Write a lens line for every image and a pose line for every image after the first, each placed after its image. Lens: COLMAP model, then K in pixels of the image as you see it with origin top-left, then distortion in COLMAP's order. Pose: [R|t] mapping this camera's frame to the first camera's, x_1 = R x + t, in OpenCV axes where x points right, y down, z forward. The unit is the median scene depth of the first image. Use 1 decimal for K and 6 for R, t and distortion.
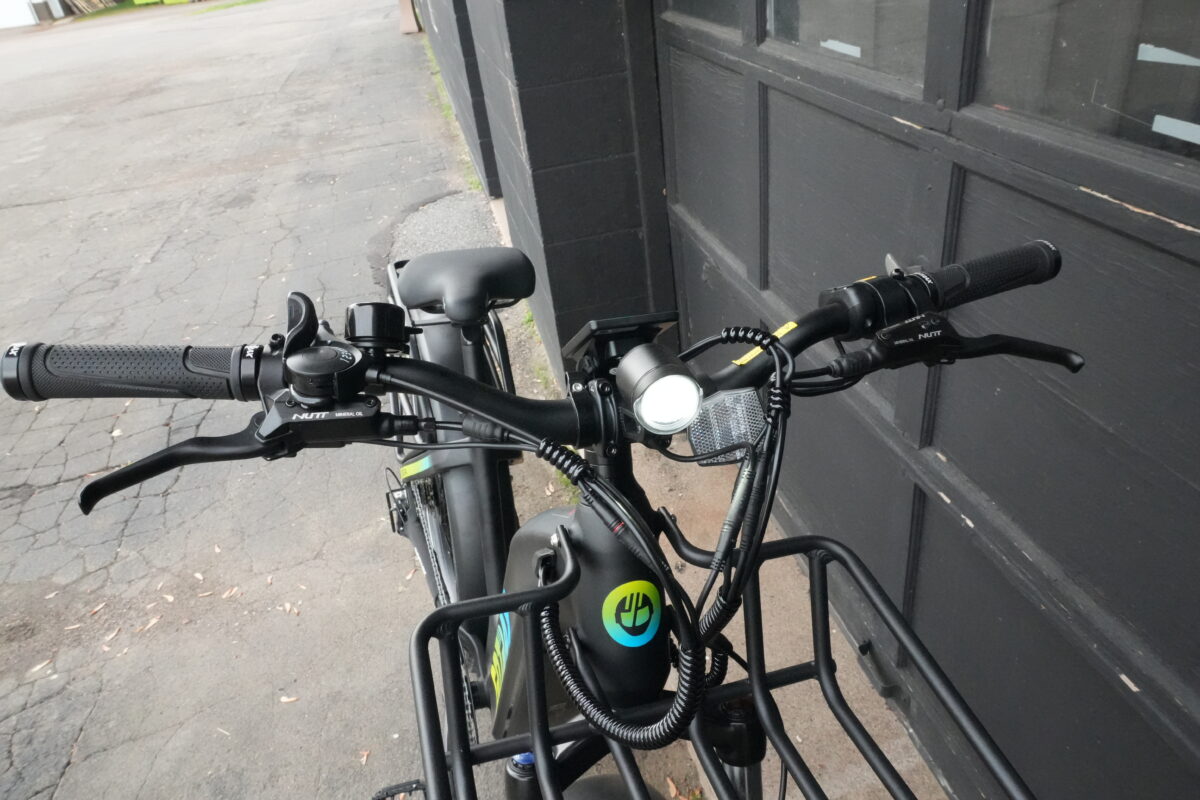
lens RADIAL K [[810.8, 0, 593.5], [0, 810.8, 374.3], [0, 0, 1]] dist [-0.050073, 0.031238]
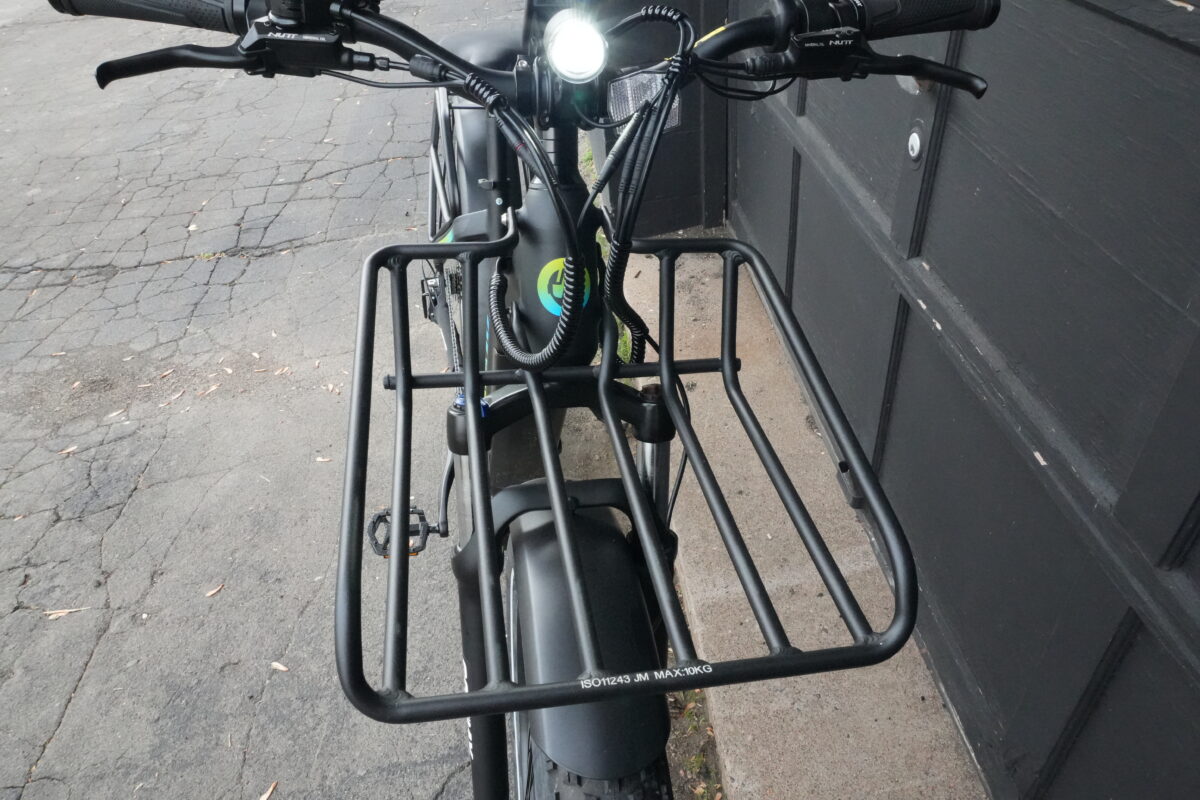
lens RADIAL K [[810.8, 0, 593.5], [0, 810.8, 374.3], [0, 0, 1]] dist [-0.050073, 0.031238]
pose [[0.990378, 0.114824, -0.077250, 0.067084], [-0.102007, 0.982913, 0.153224, 0.080875], [0.093523, -0.143870, 0.985167, -0.055610]]
